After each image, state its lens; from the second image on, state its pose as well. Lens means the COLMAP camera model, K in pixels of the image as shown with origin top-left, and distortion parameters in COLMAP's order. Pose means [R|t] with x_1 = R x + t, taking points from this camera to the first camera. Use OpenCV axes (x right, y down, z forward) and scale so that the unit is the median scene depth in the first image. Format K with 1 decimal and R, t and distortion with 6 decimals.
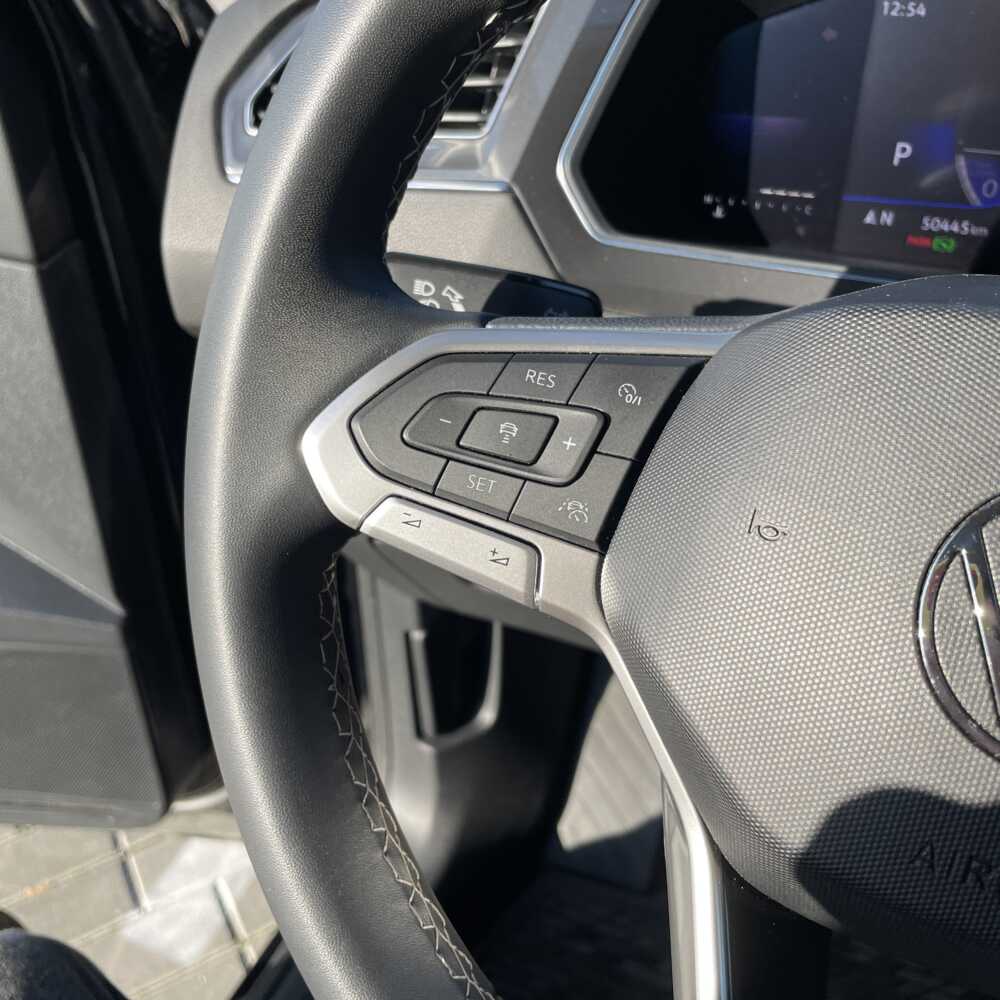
lens RADIAL K [[1021.1, 0, 500.8], [0, 1021.1, 504.8], [0, 0, 1]] dist [0.081919, -0.097348]
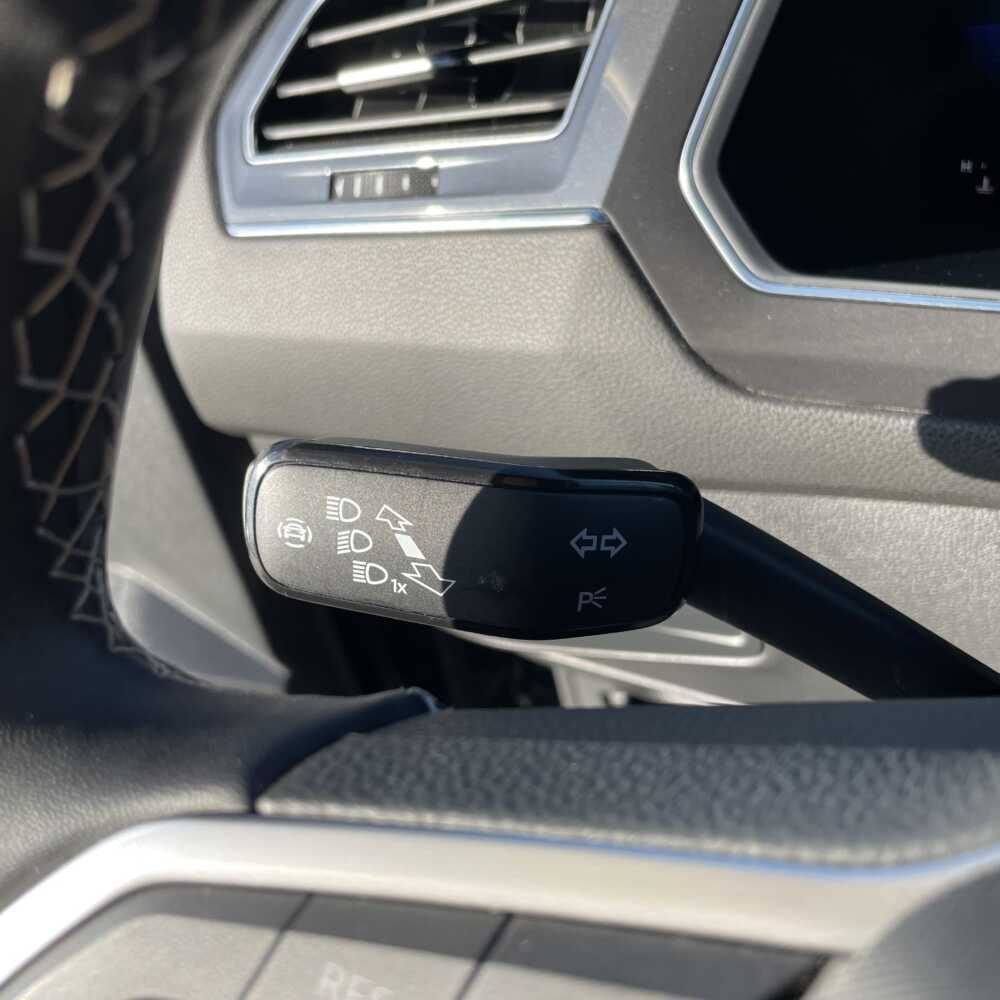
lens RADIAL K [[1014.3, 0, 509.0], [0, 1014.3, 483.9], [0, 0, 1]] dist [0.096952, -0.119177]
pose [[0.961701, -0.033913, -0.271996, 0.156283], [0.054306, 0.996220, 0.067801, -0.256050], [0.268669, -0.079975, 0.959907, 0.507113]]
